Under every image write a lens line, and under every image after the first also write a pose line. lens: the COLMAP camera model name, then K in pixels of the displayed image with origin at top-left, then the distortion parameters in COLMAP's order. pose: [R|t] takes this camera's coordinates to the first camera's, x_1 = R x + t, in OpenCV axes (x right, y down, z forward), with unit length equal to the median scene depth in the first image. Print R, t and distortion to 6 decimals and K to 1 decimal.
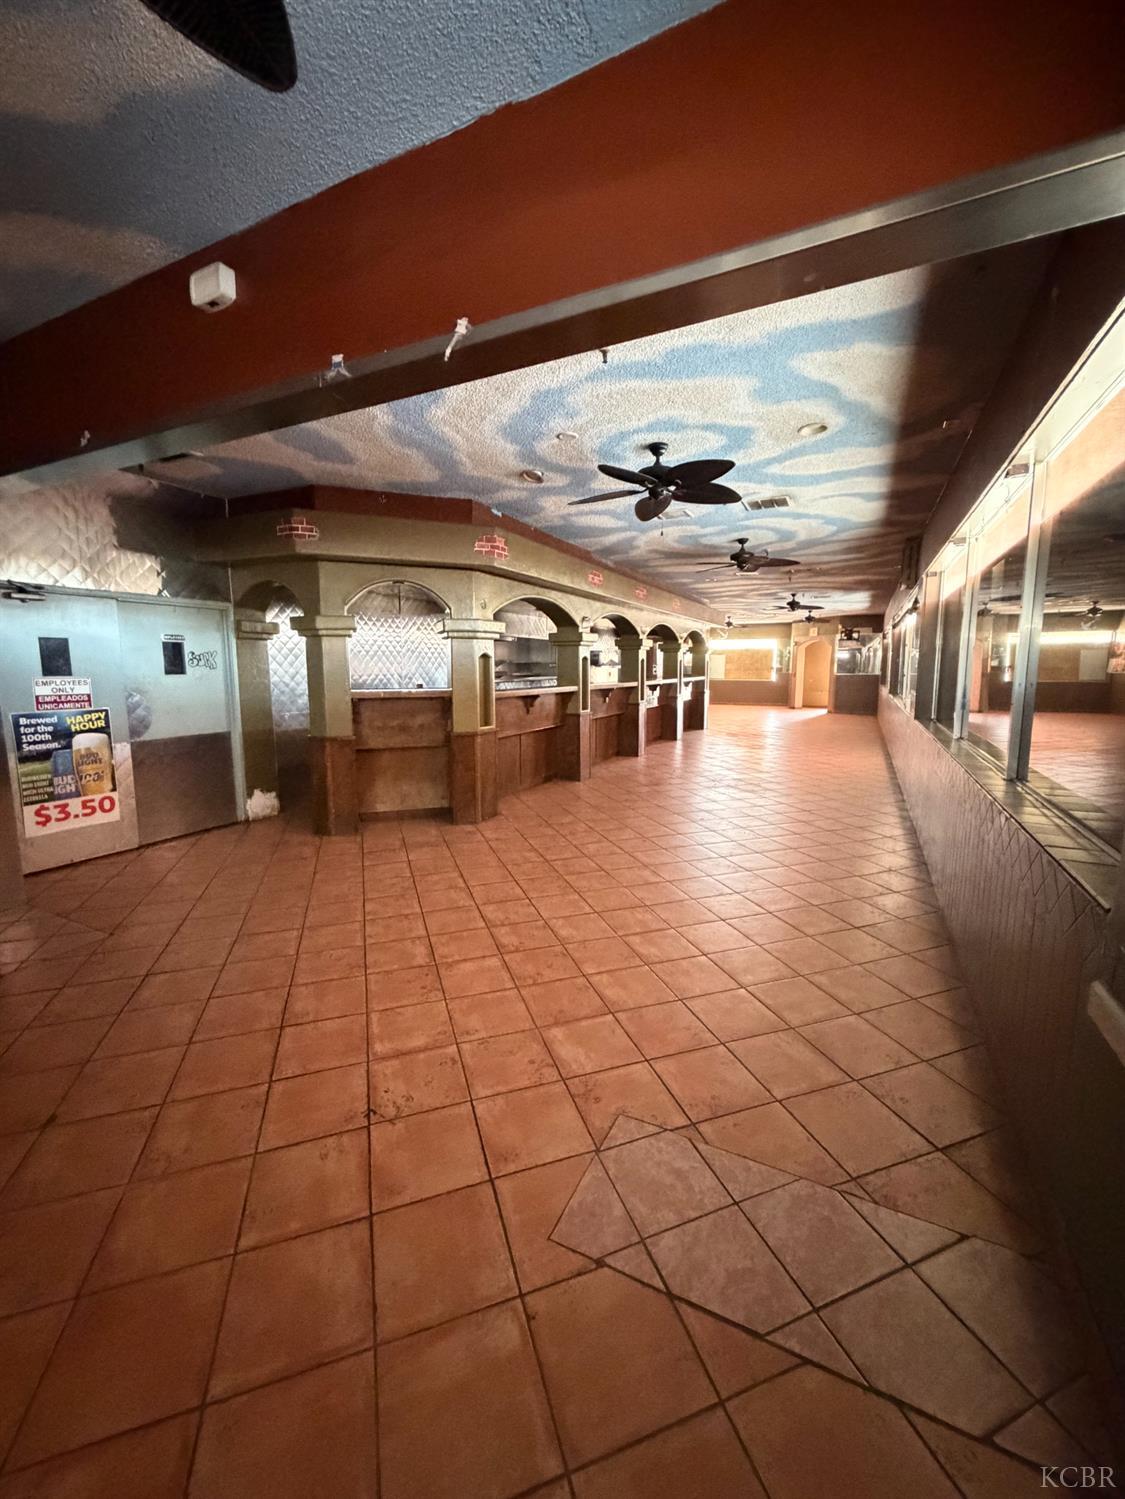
lens RADIAL K [[598.4, 0, 555.2], [0, 598.4, 745.6], [0, 0, 1]] dist [-0.001520, 0.000971]
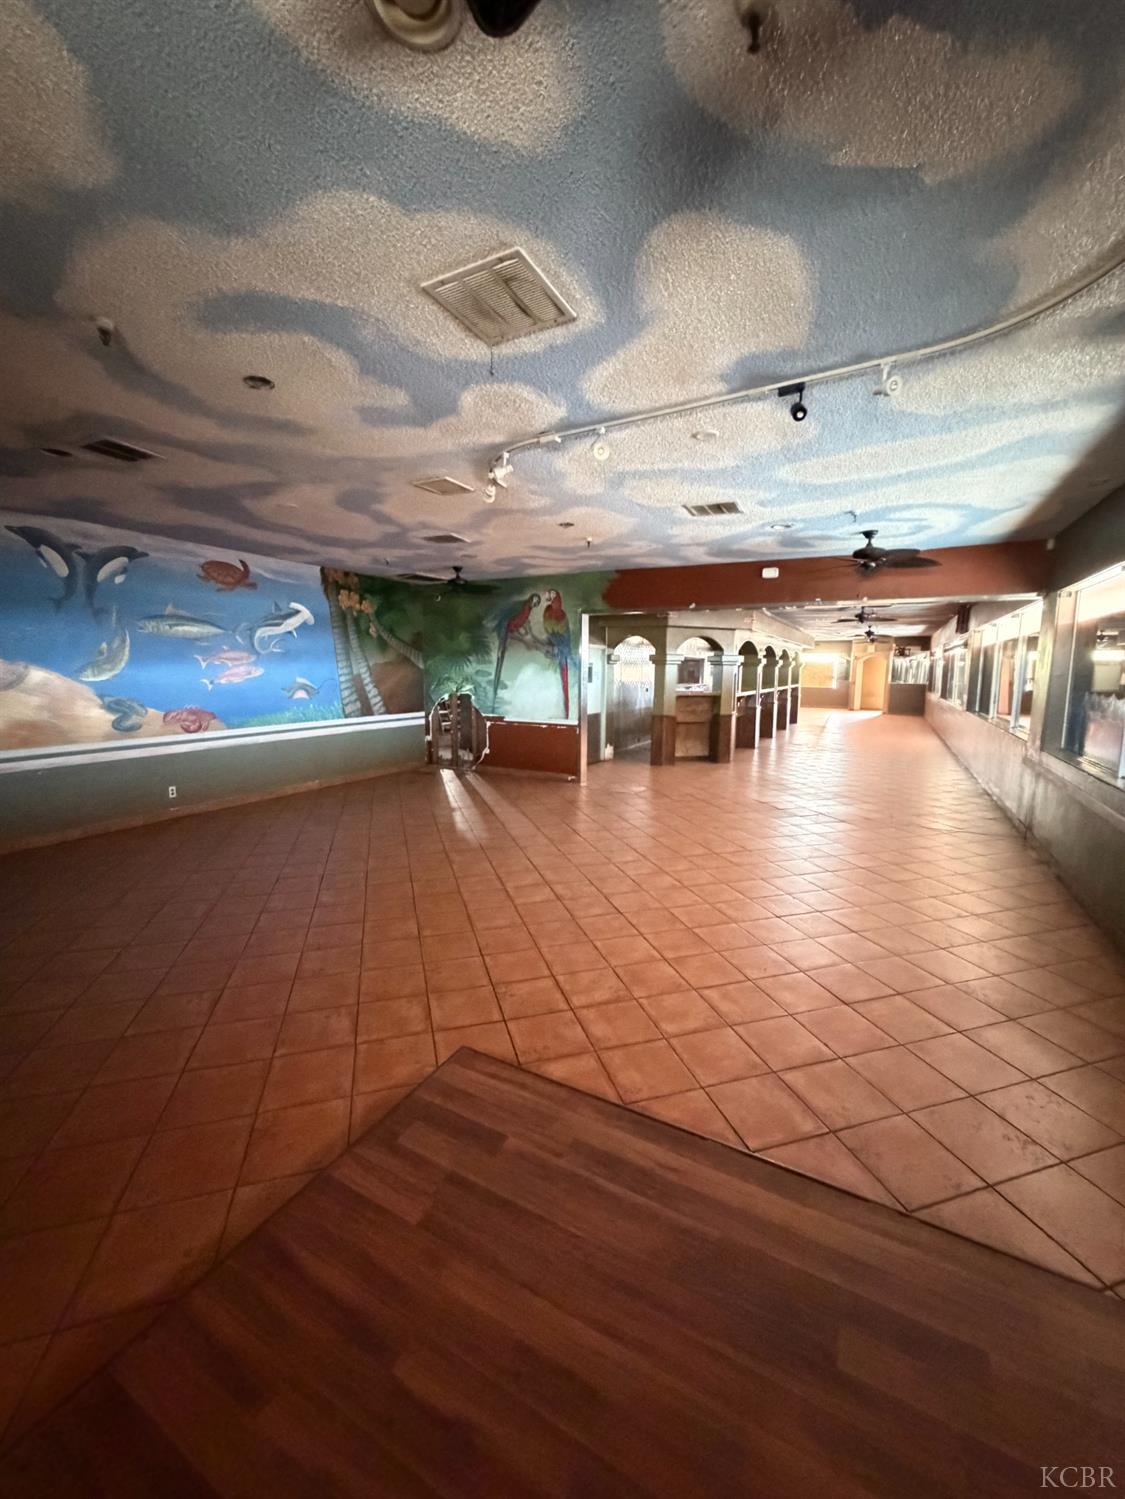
lens RADIAL K [[598.4, 0, 557.7], [0, 598.4, 745.8], [0, 0, 1]] dist [-0.001520, 0.000971]
pose [[0.999455, 0.010335, -0.031348, -0.667773], [-0.010581, 0.999914, -0.007706, 0.105224], [0.031265, 0.008034, 0.999479, -0.976815]]
